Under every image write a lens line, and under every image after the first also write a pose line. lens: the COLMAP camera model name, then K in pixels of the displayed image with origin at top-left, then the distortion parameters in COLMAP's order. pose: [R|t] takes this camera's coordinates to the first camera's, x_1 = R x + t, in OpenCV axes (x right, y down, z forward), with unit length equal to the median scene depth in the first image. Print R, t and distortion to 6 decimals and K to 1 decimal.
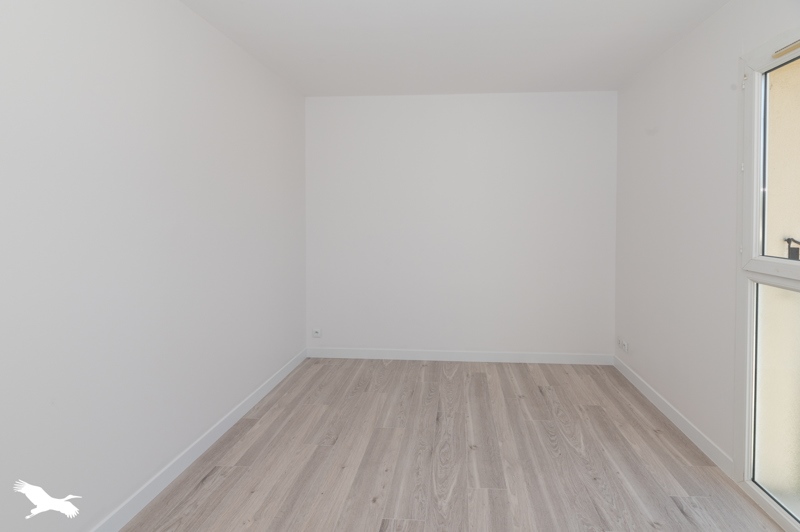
lens RADIAL K [[364.2, 0, 400.0], [0, 364.2, 266.0], [0, 0, 1]] dist [0.000360, -0.000006]
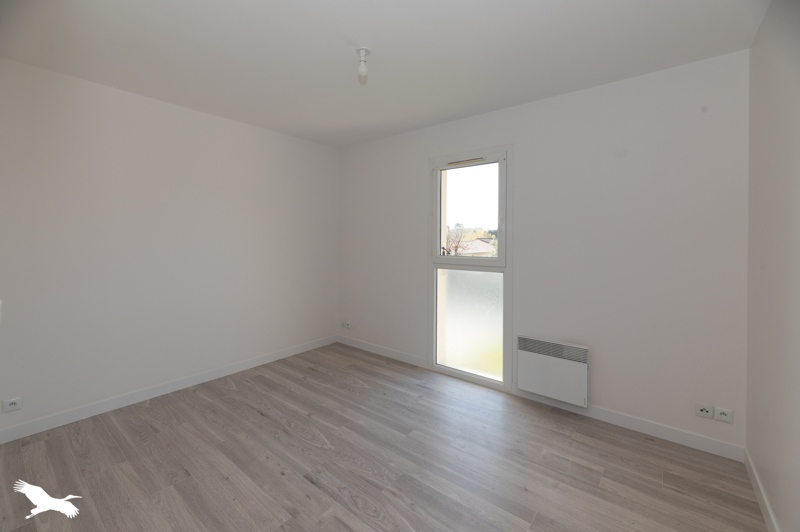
lens RADIAL K [[364.2, 0, 400.0], [0, 364.2, 266.0], [0, 0, 1]] dist [0.000360, -0.000006]
pose [[0.553317, -0.062140, 0.830650, -0.621869], [0.111380, 0.993778, 0.000151, 0.006502], [-0.825491, 0.092434, 0.556795, -0.034328]]
